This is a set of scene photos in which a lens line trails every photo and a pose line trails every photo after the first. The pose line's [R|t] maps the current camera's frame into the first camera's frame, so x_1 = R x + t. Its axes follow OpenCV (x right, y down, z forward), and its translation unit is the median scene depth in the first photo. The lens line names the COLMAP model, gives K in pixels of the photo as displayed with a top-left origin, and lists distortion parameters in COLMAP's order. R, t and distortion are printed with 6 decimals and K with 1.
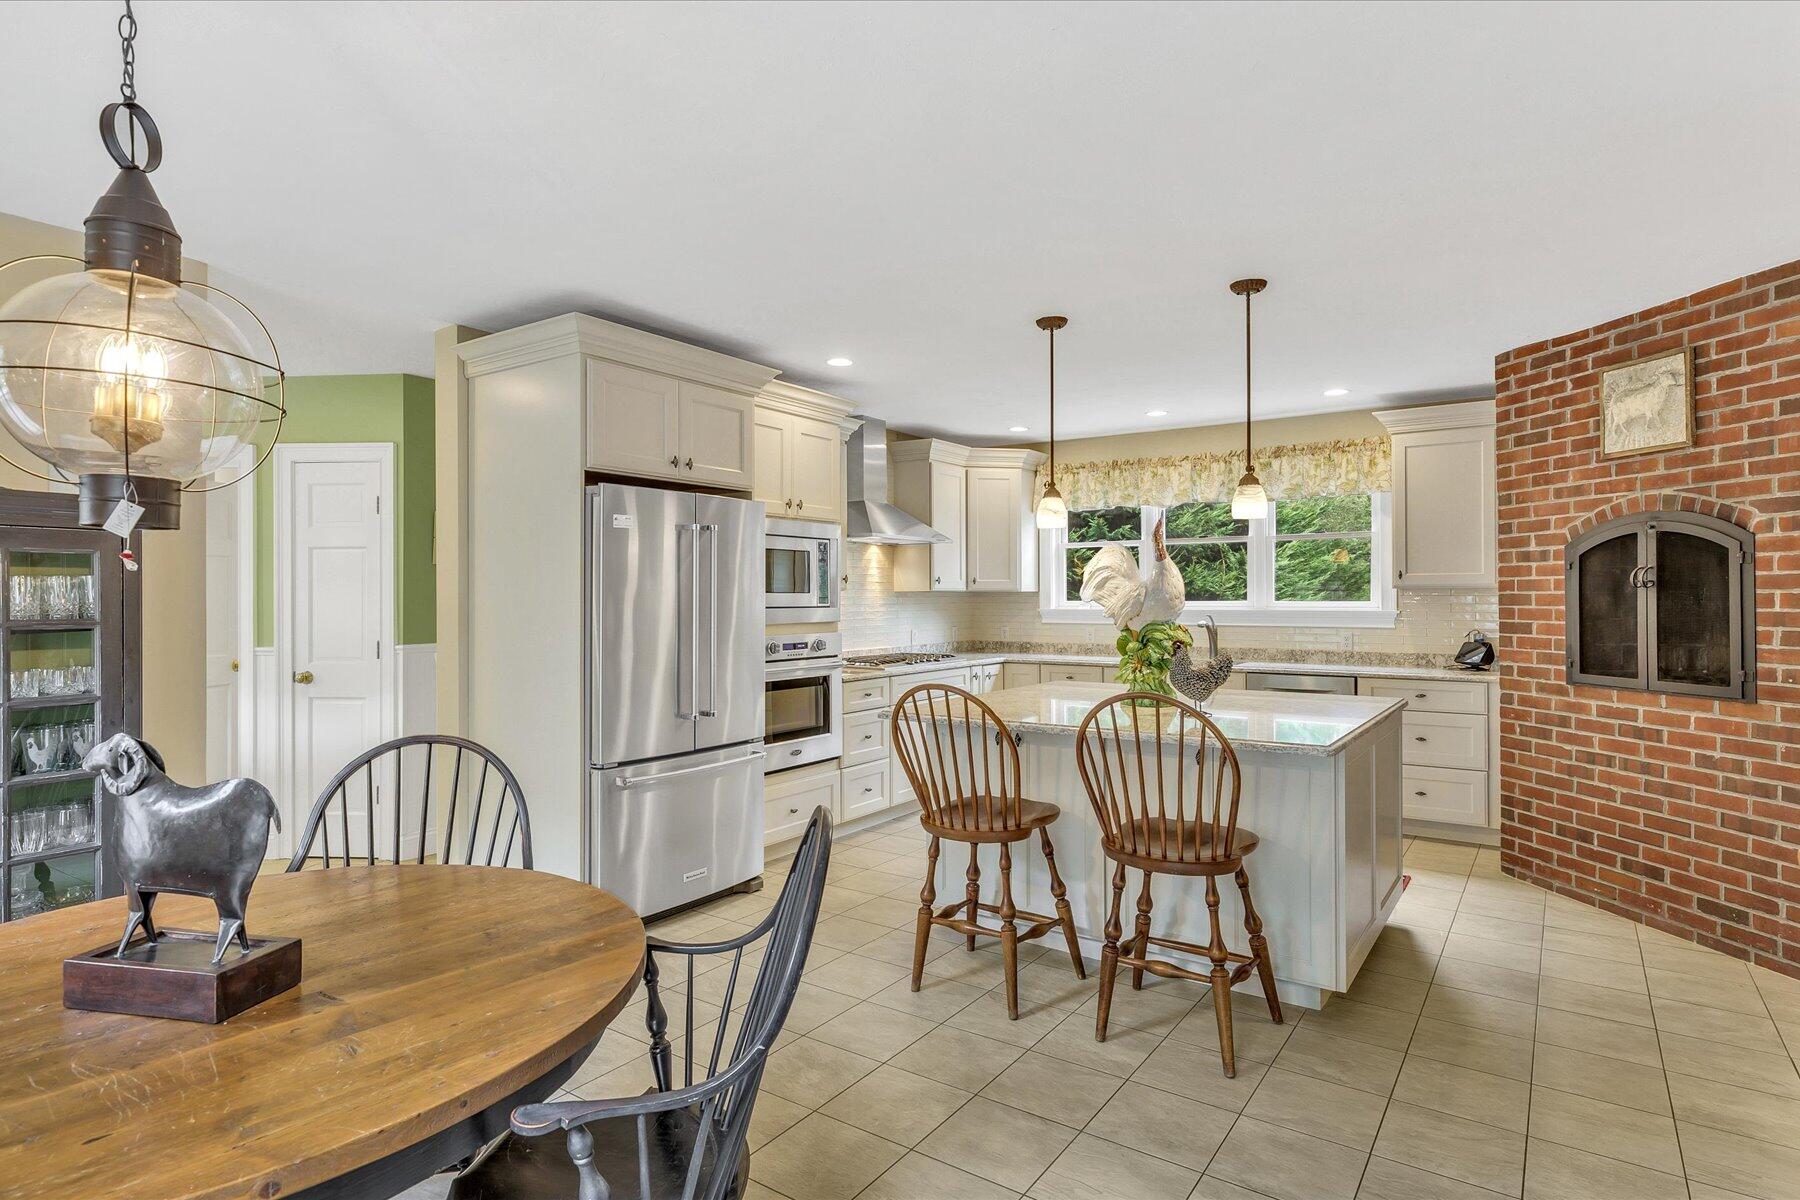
lens RADIAL K [[962.4, 0, 900.0], [0, 962.4, 600.0], [0, 0, 1]] dist [-0.002174, 0.000358]
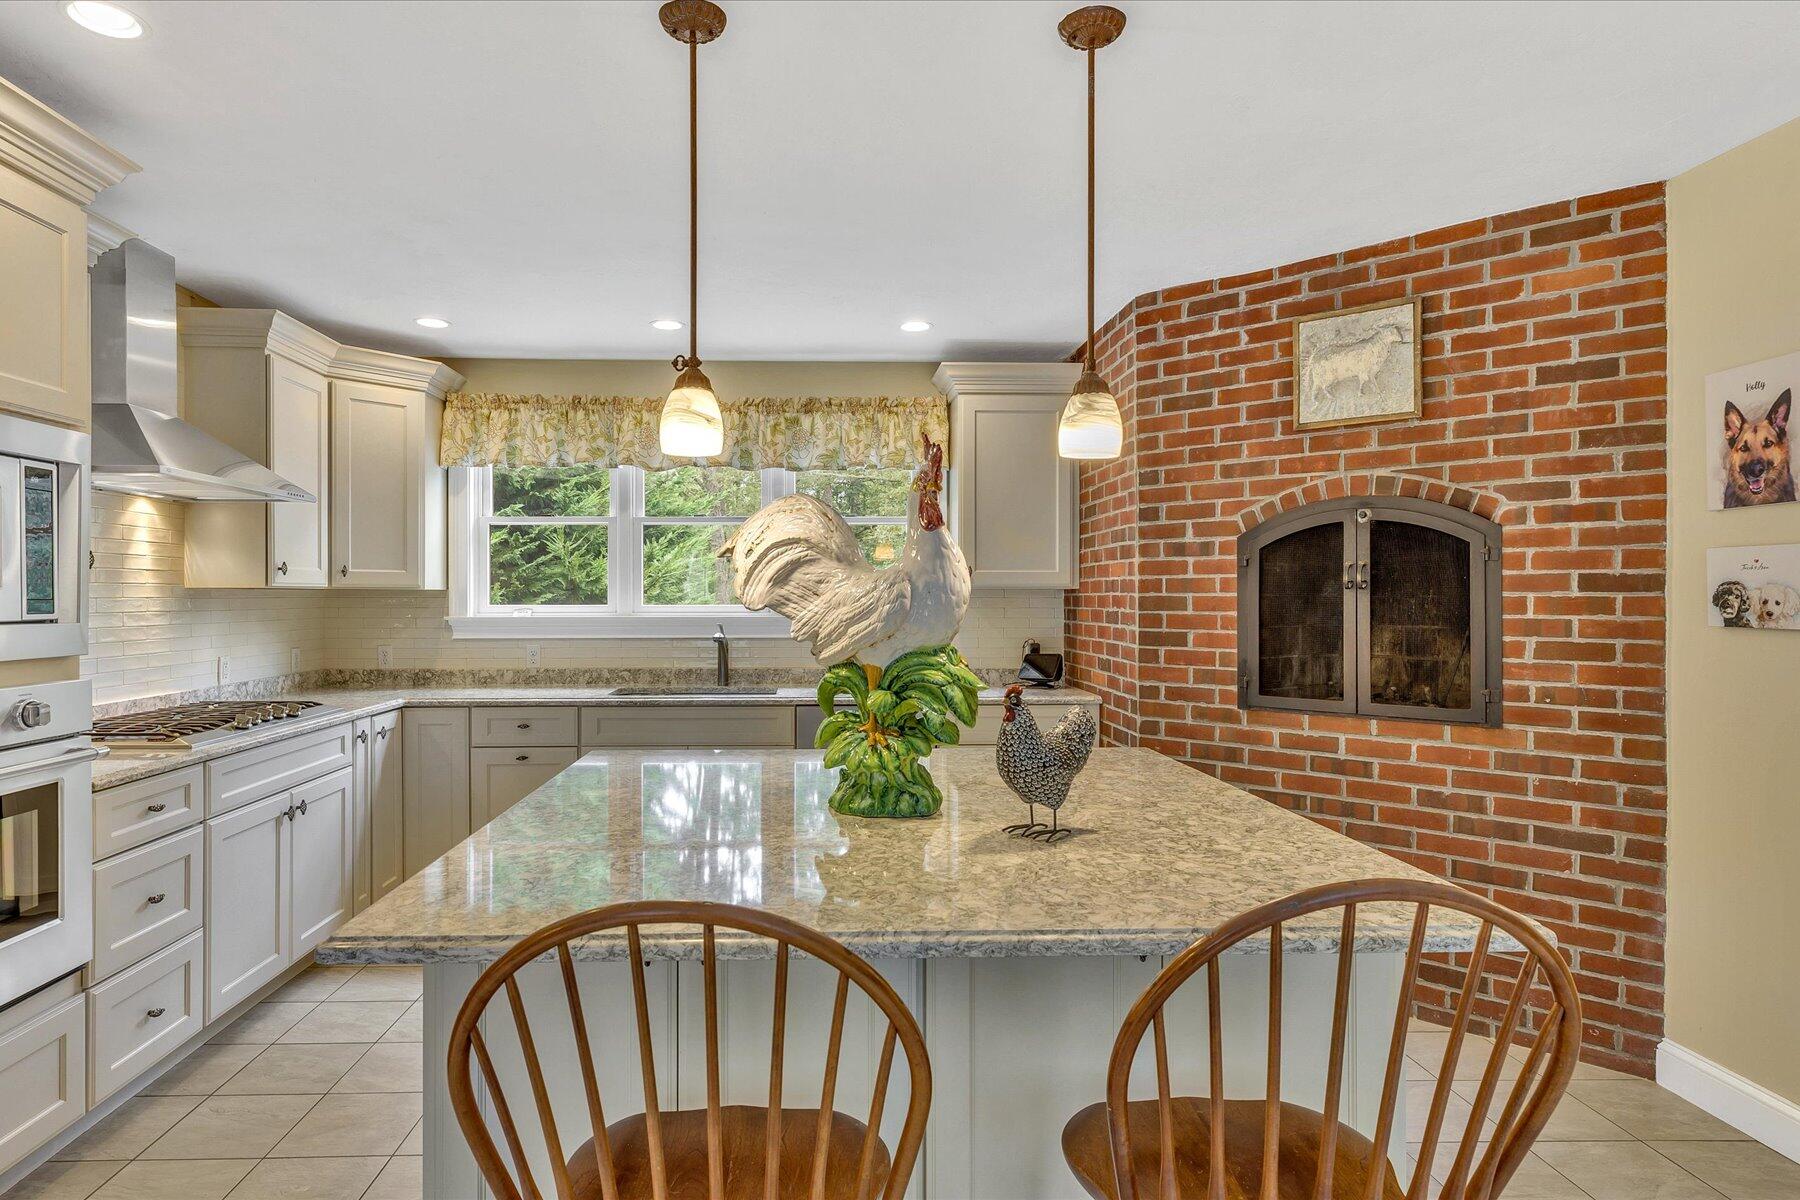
lens RADIAL K [[995.7, 0, 845.3], [0, 995.7, 598.1], [0, 0, 1]] dist [0.001964, -0.000144]
pose [[0.799821, 0.002288, 0.600234, -0.077478], [-0.000452, 0.999995, -0.003211, -0.002282], [-0.600238, 0.002297, 0.799818, 0.573195]]
